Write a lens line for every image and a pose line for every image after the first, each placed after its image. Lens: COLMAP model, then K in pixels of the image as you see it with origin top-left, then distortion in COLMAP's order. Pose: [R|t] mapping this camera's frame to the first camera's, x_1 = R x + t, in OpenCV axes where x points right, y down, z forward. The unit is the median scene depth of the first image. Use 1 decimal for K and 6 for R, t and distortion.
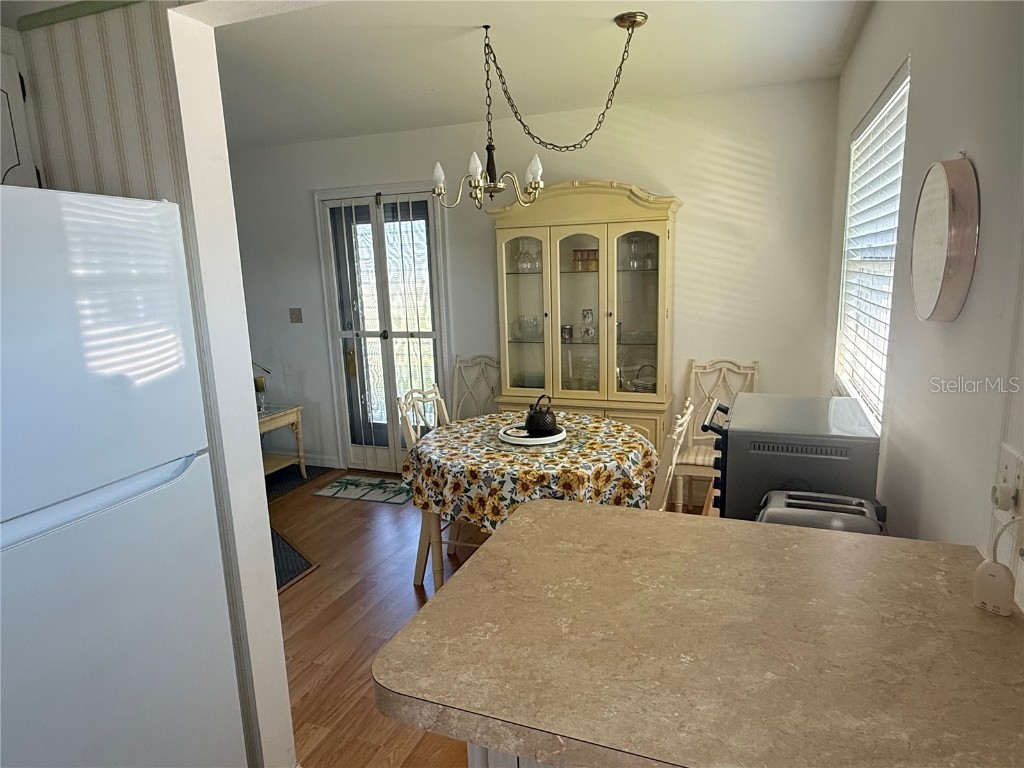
lens RADIAL K [[642.6, 0, 513.8], [0, 642.6, 387.7], [0, 0, 1]] dist [-0.002724, 0.008386]
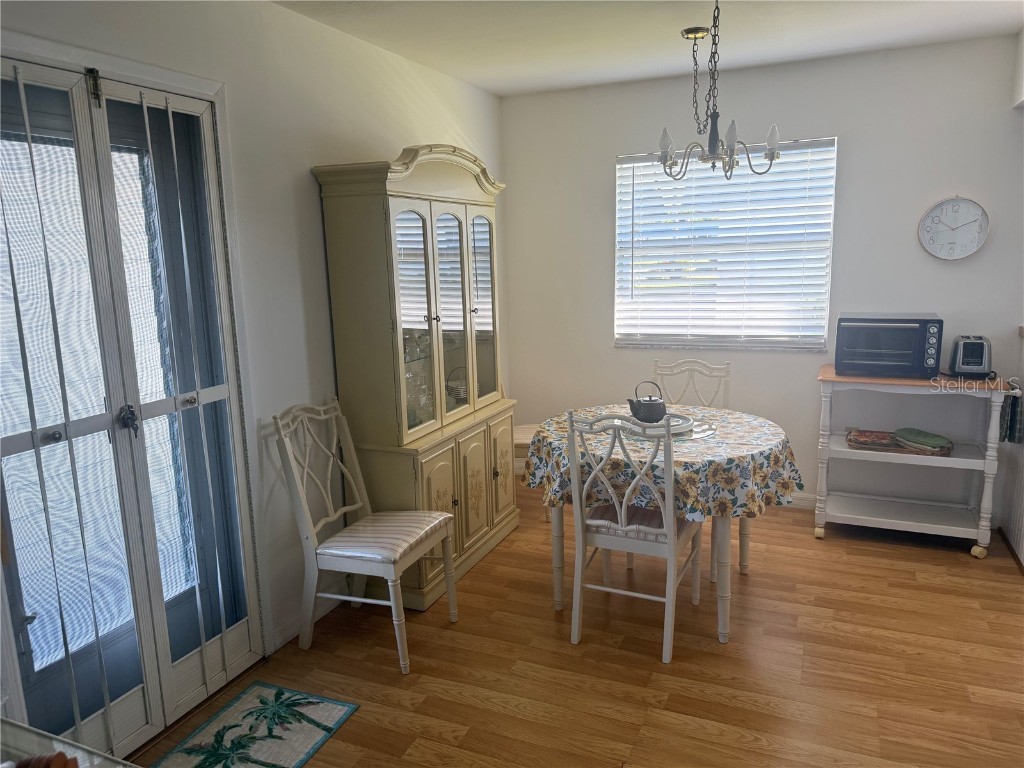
lens RADIAL K [[723.3, 0, 508.1], [0, 723.3, 389.7], [0, 0, 1]] dist [0.008499, -0.030879]
pose [[0.048604, -0.161069, 0.985746, -0.656234], [0.224224, 0.963482, 0.146376, -0.125101], [-0.973325, 0.213913, 0.082944, 0.763990]]
